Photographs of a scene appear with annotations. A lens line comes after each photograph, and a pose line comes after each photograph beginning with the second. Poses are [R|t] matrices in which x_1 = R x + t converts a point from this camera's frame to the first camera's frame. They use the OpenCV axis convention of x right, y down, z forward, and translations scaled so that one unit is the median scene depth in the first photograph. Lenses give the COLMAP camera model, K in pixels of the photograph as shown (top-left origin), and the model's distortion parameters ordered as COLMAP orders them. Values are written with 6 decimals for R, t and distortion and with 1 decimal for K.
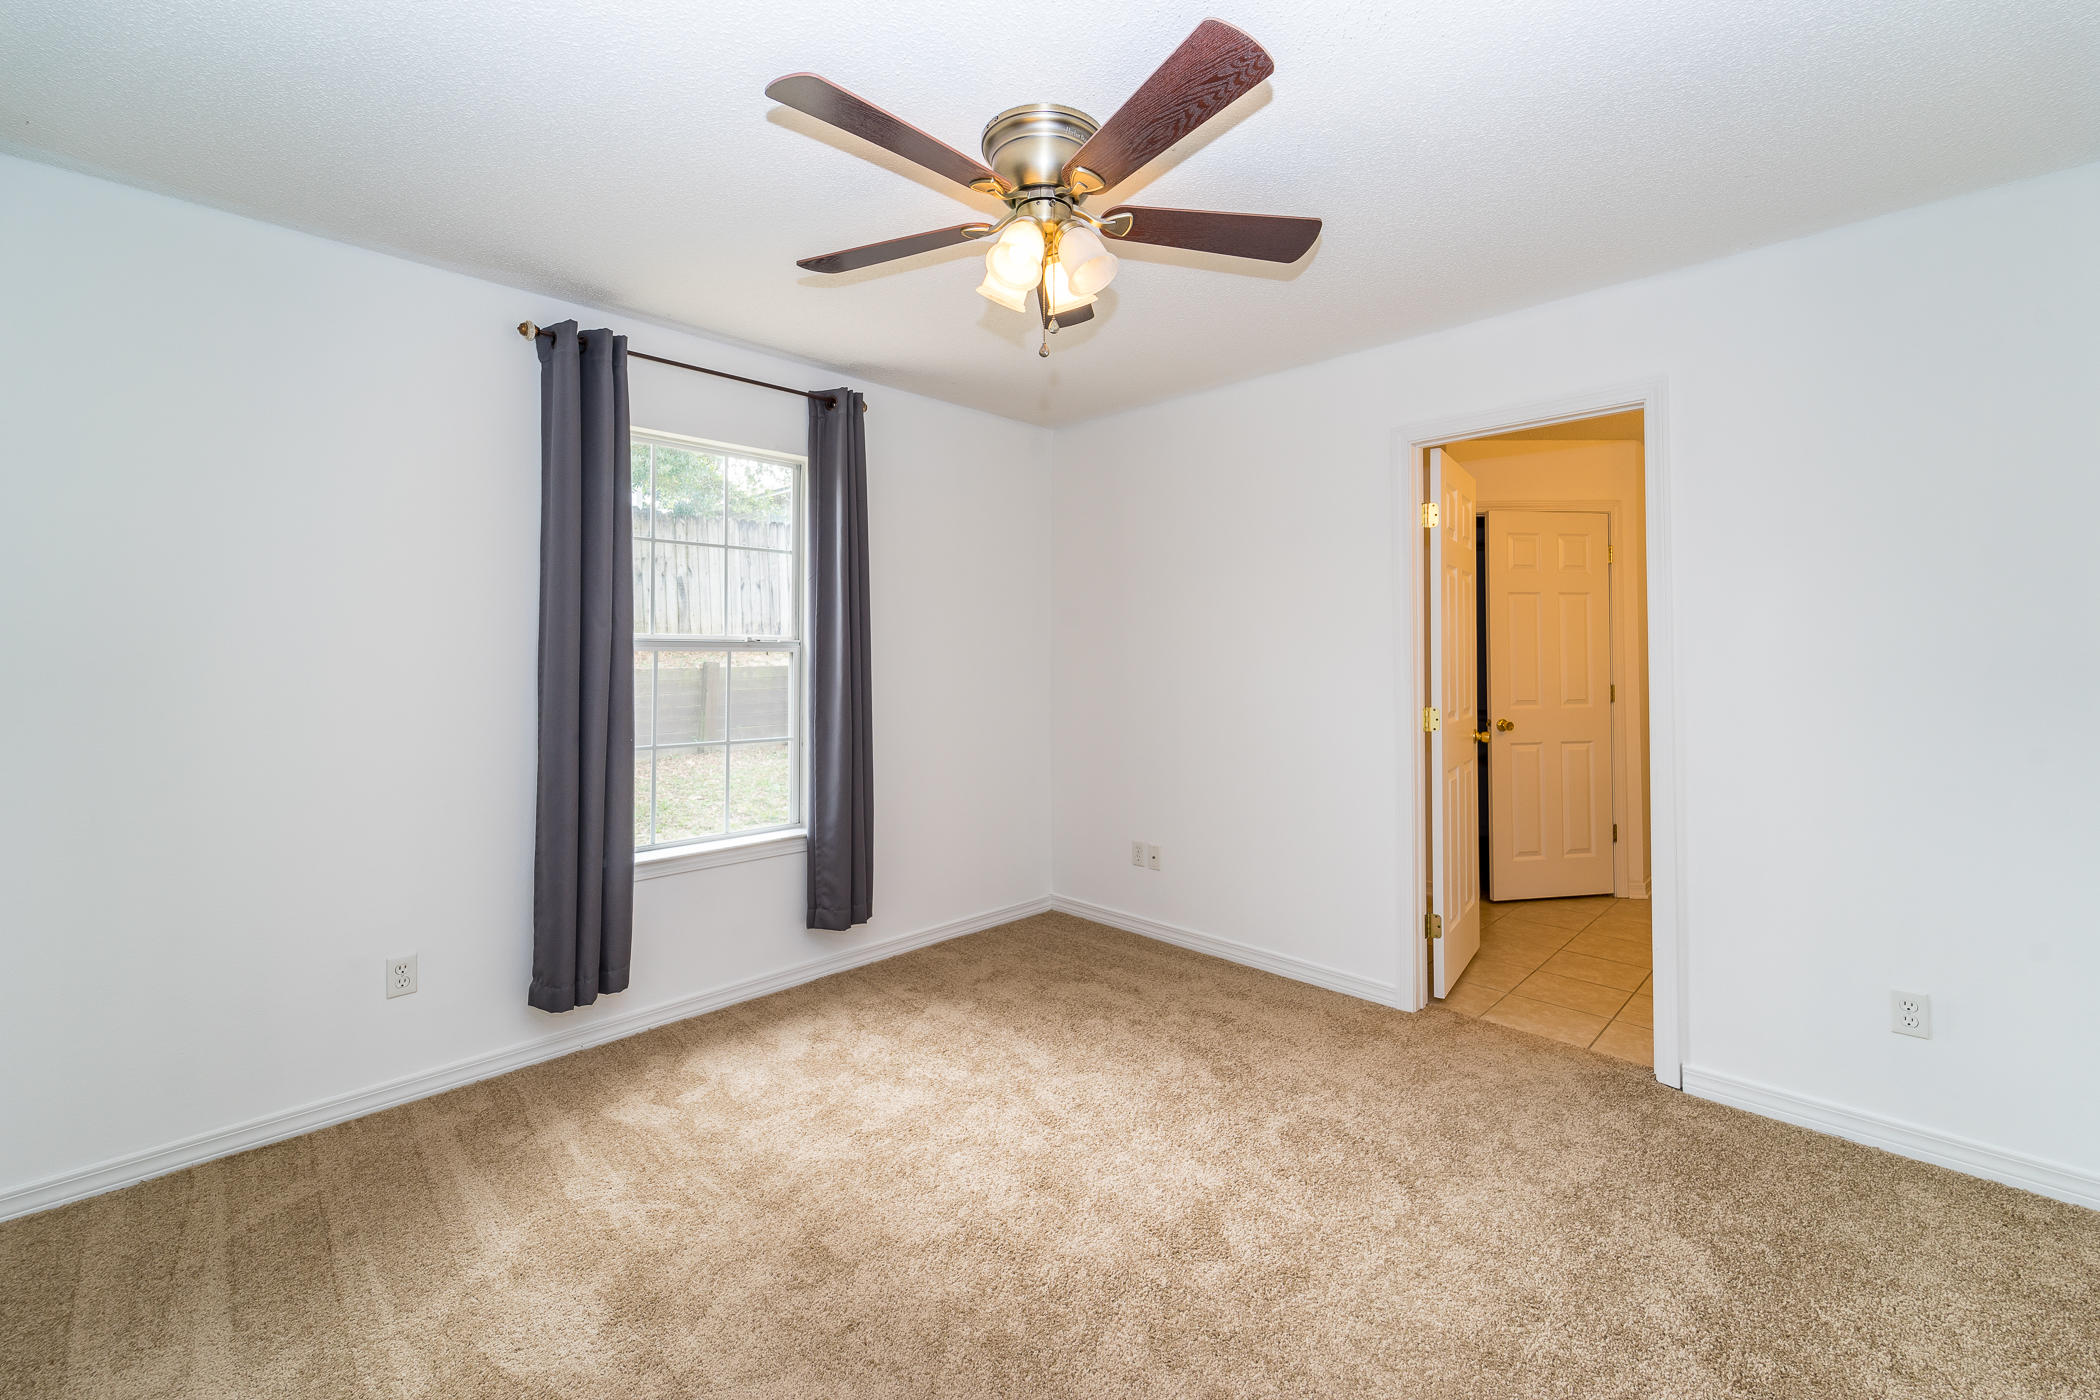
lens RADIAL K [[847.8, 0, 1048.9], [0, 847.8, 640.9], [0, 0, 1]] dist [0.000569, 0.000094]
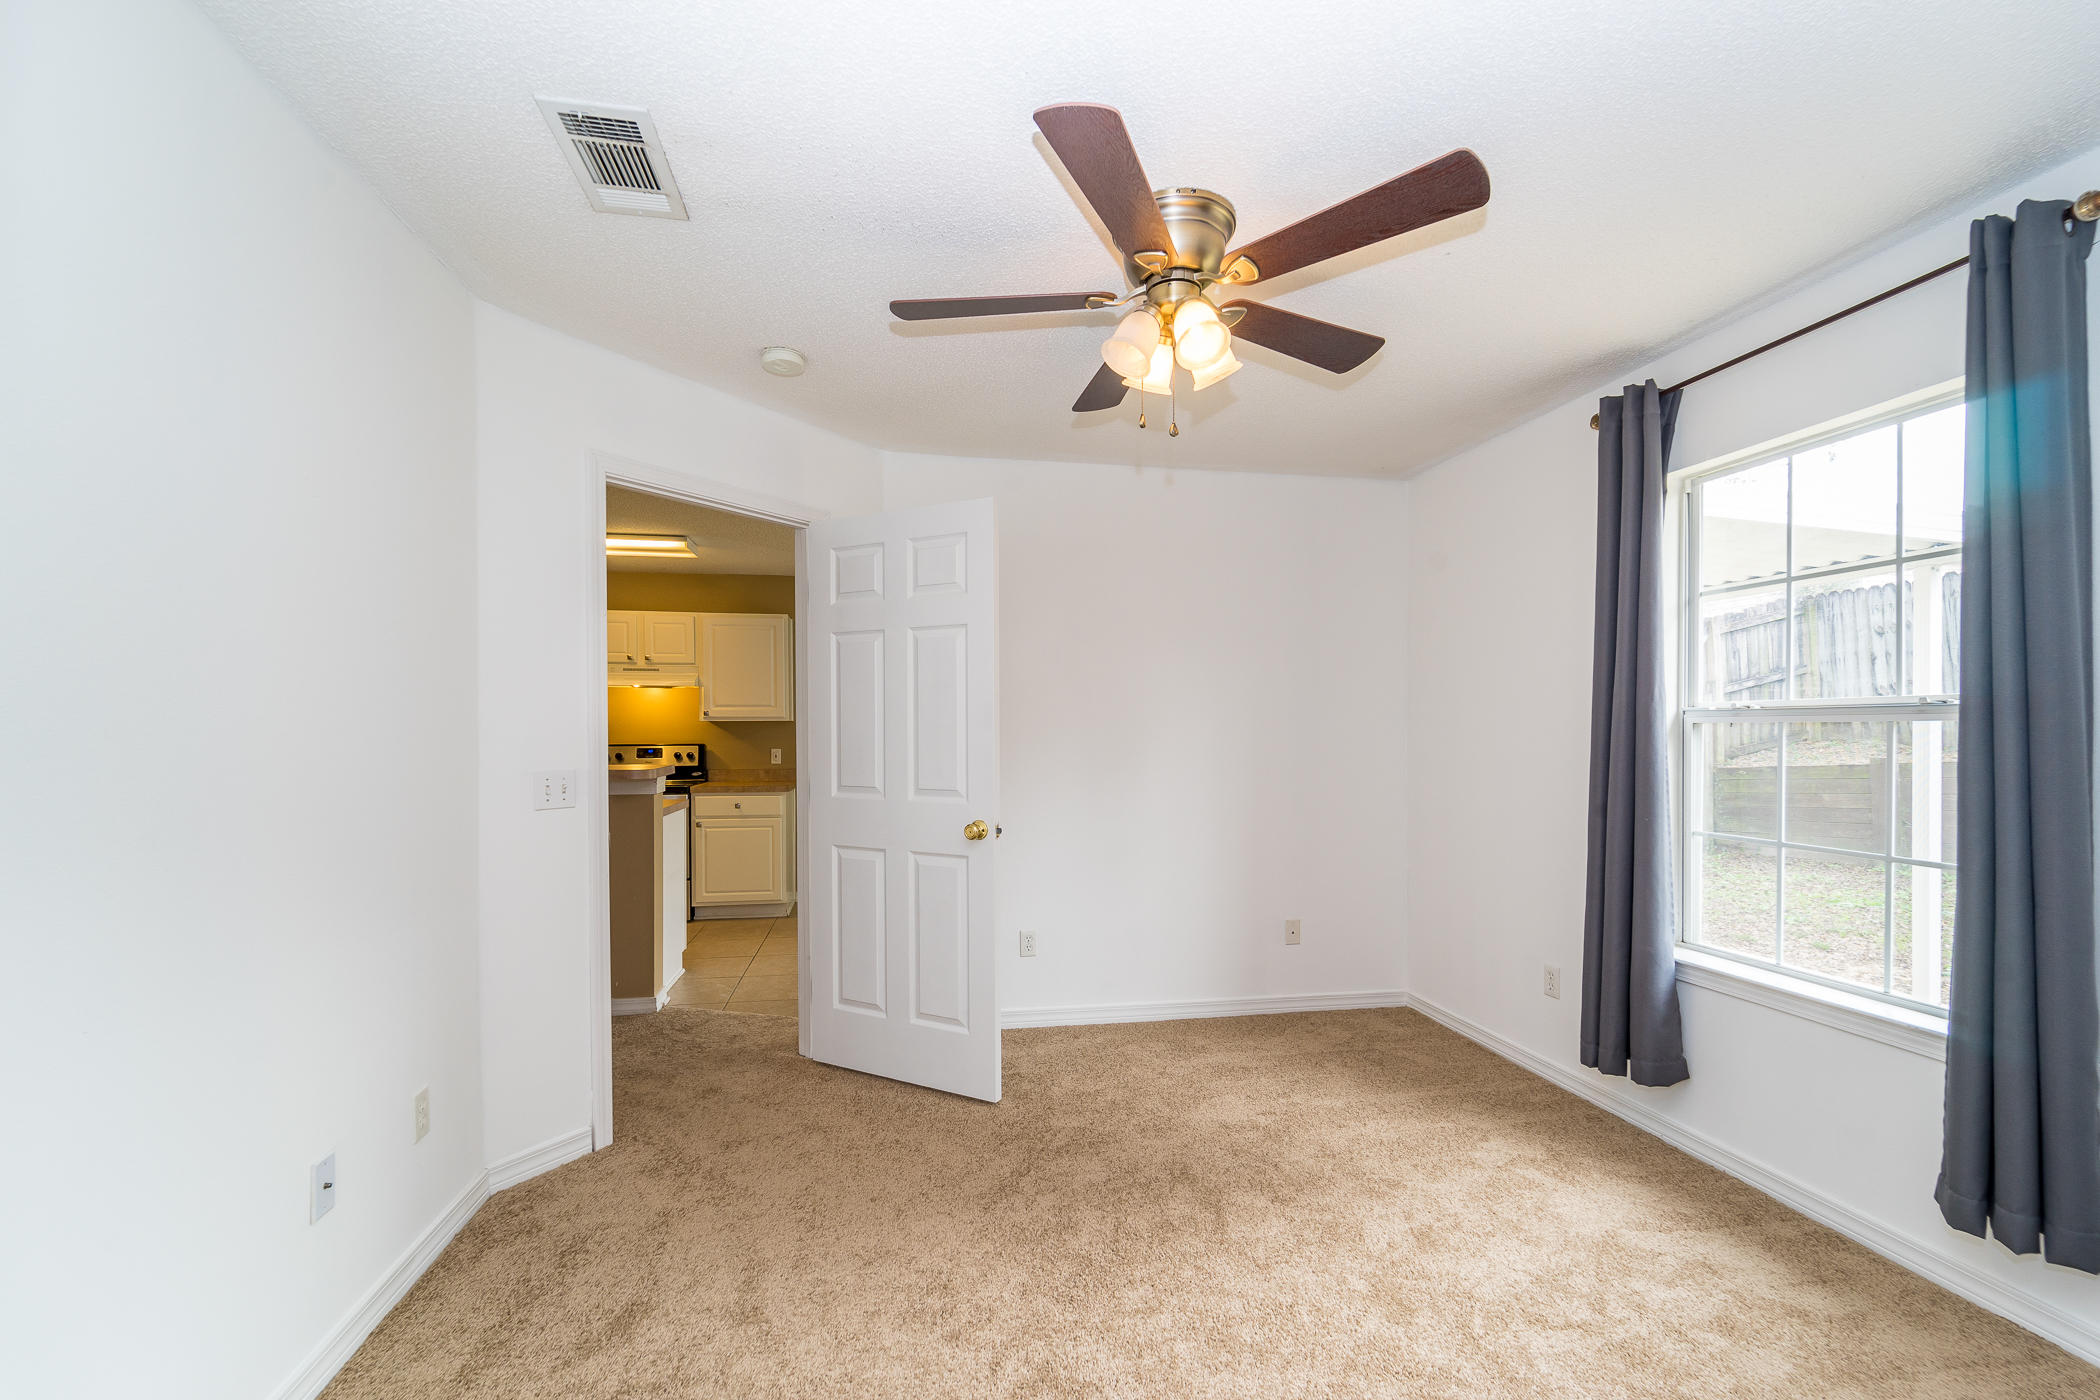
lens RADIAL K [[861.2, 0, 1046.6], [0, 861.2, 737.8], [0, 0, 1]] dist [-0.000135, -0.000006]
pose [[-0.561185, 0.004639, -0.827678, 0.732523], [0.014643, 0.999883, -0.004324, 0.027805], [0.827561, -0.014547, -0.561187, 1.117622]]
